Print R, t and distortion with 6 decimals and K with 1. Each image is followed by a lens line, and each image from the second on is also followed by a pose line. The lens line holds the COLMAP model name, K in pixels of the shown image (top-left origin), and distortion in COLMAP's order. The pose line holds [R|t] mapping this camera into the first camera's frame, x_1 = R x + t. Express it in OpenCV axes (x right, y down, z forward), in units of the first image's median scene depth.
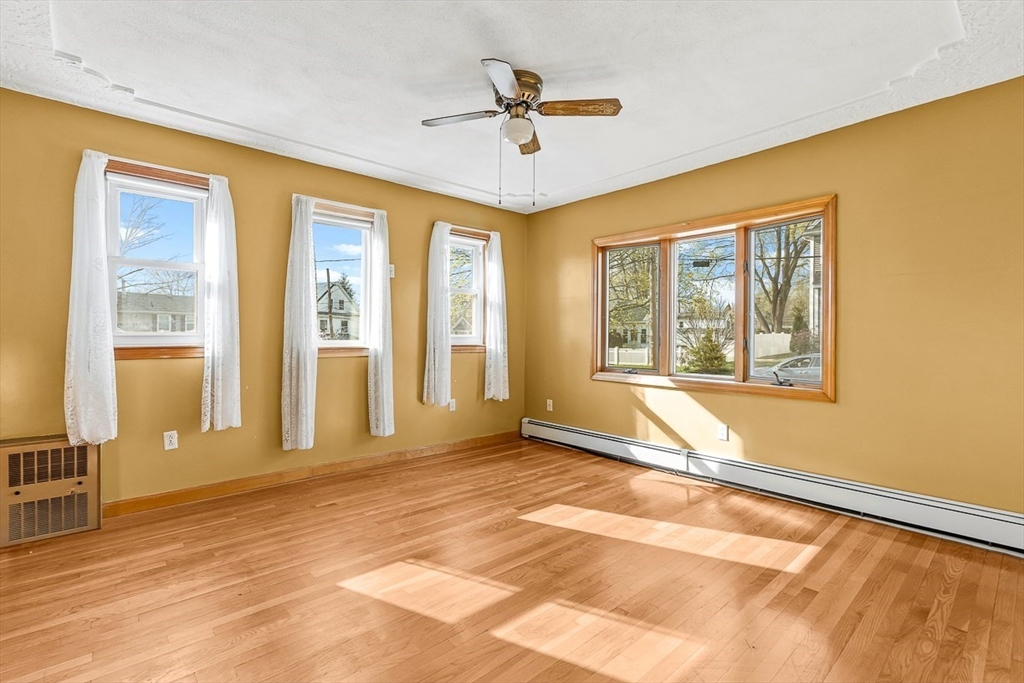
lens RADIAL K [[463.2, 0, 507.6], [0, 463.2, 340.5], [0, 0, 1]] dist [0.000802, -0.000011]
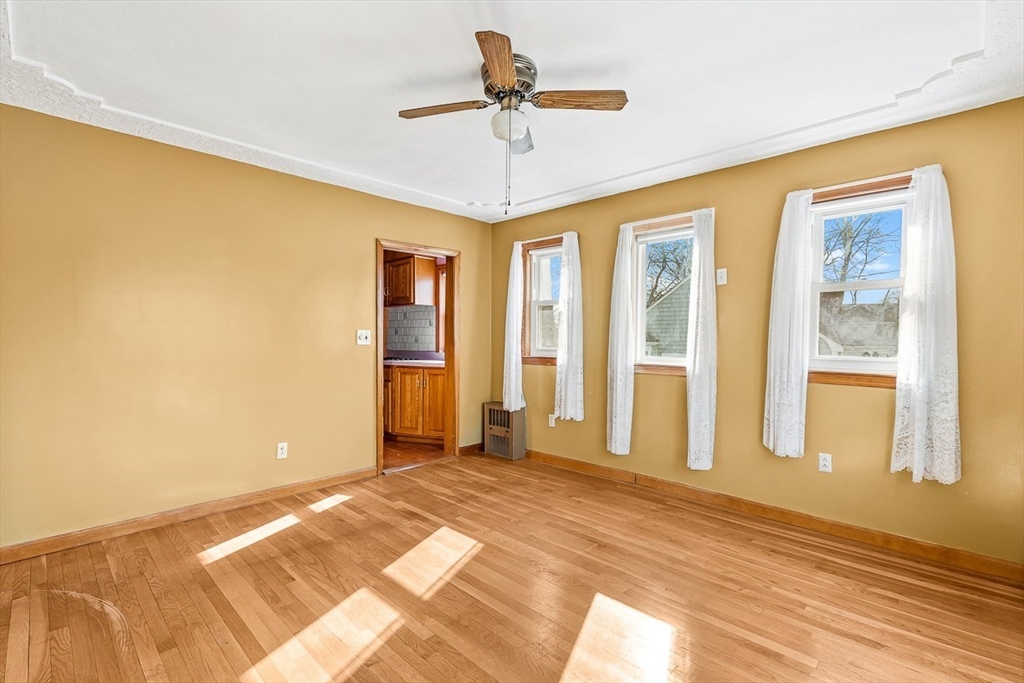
lens RADIAL K [[459.9, 0, 514.2], [0, 459.9, 357.6], [0, 0, 1]] dist [-0.001436, -0.000232]
pose [[0.086813, 0.032853, -0.995683, 0.696878], [-0.022613, 0.999264, 0.031000, -0.027868], [0.995968, 0.019825, 0.087492, 0.720288]]
